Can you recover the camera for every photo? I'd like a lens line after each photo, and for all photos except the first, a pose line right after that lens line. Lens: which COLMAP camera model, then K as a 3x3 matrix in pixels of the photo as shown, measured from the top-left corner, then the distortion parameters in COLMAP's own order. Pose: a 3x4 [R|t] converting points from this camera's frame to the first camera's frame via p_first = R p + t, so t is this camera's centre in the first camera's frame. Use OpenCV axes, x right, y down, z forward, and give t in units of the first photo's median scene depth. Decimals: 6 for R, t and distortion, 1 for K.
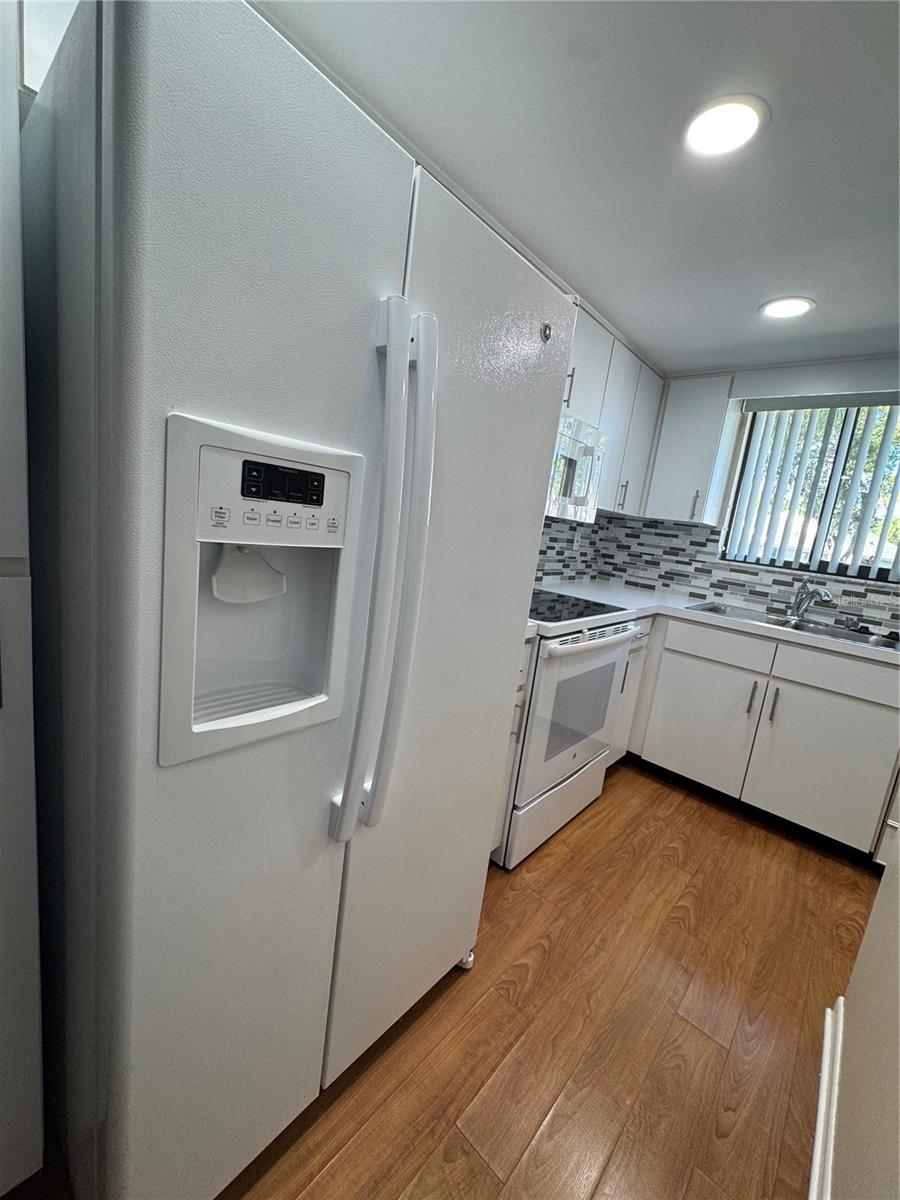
lens RADIAL K [[479.7, 0, 452.1], [0, 479.7, 597.3], [0, 0, 1]] dist [-0.011099, 0.000374]
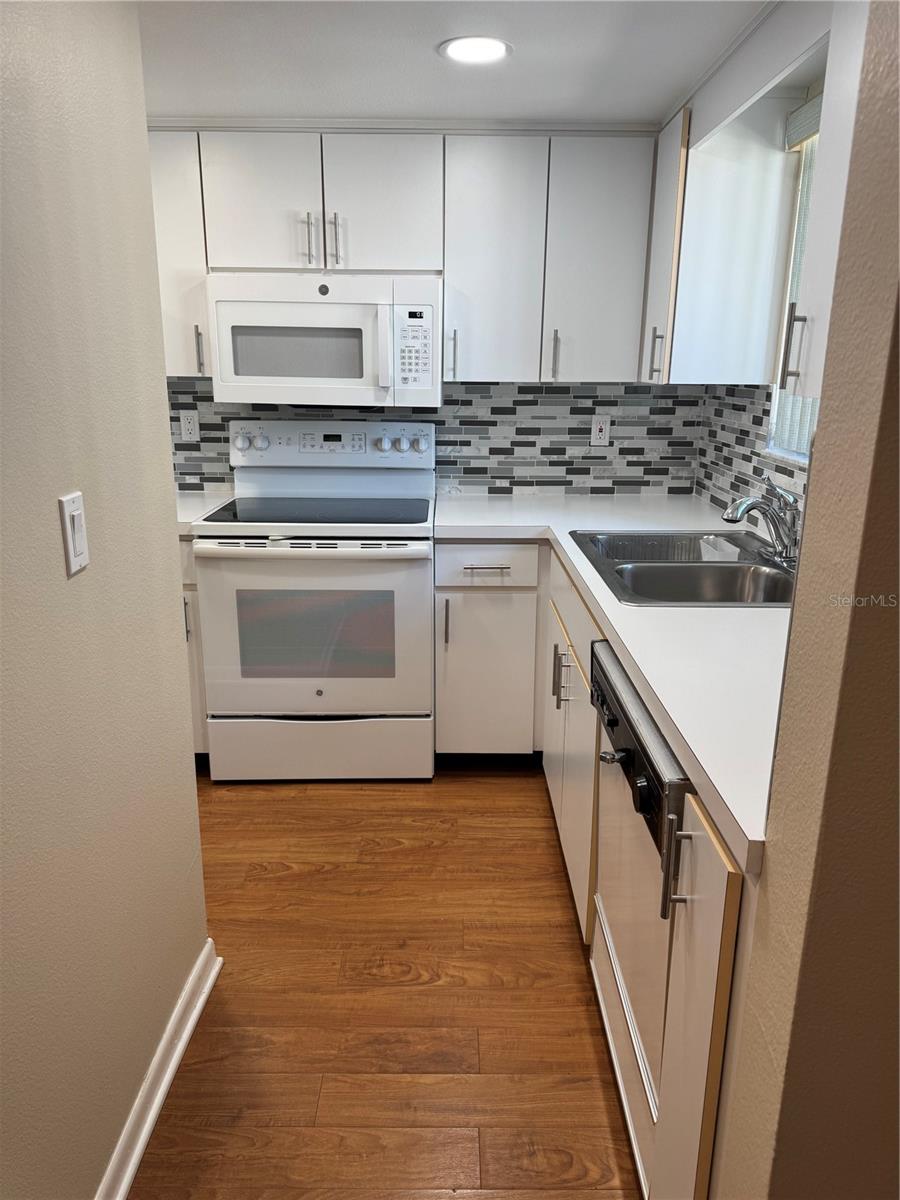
lens RADIAL K [[828.6, 0, 451.9], [0, 828.6, 599.8], [0, 0, 1]] dist [0.012514, 0.000706]
pose [[0.667867, 0.075639, -0.740427, 0.991028], [-0.047342, 0.997125, 0.059160, 0.049958], [0.742774, -0.004458, 0.669528, 0.141636]]
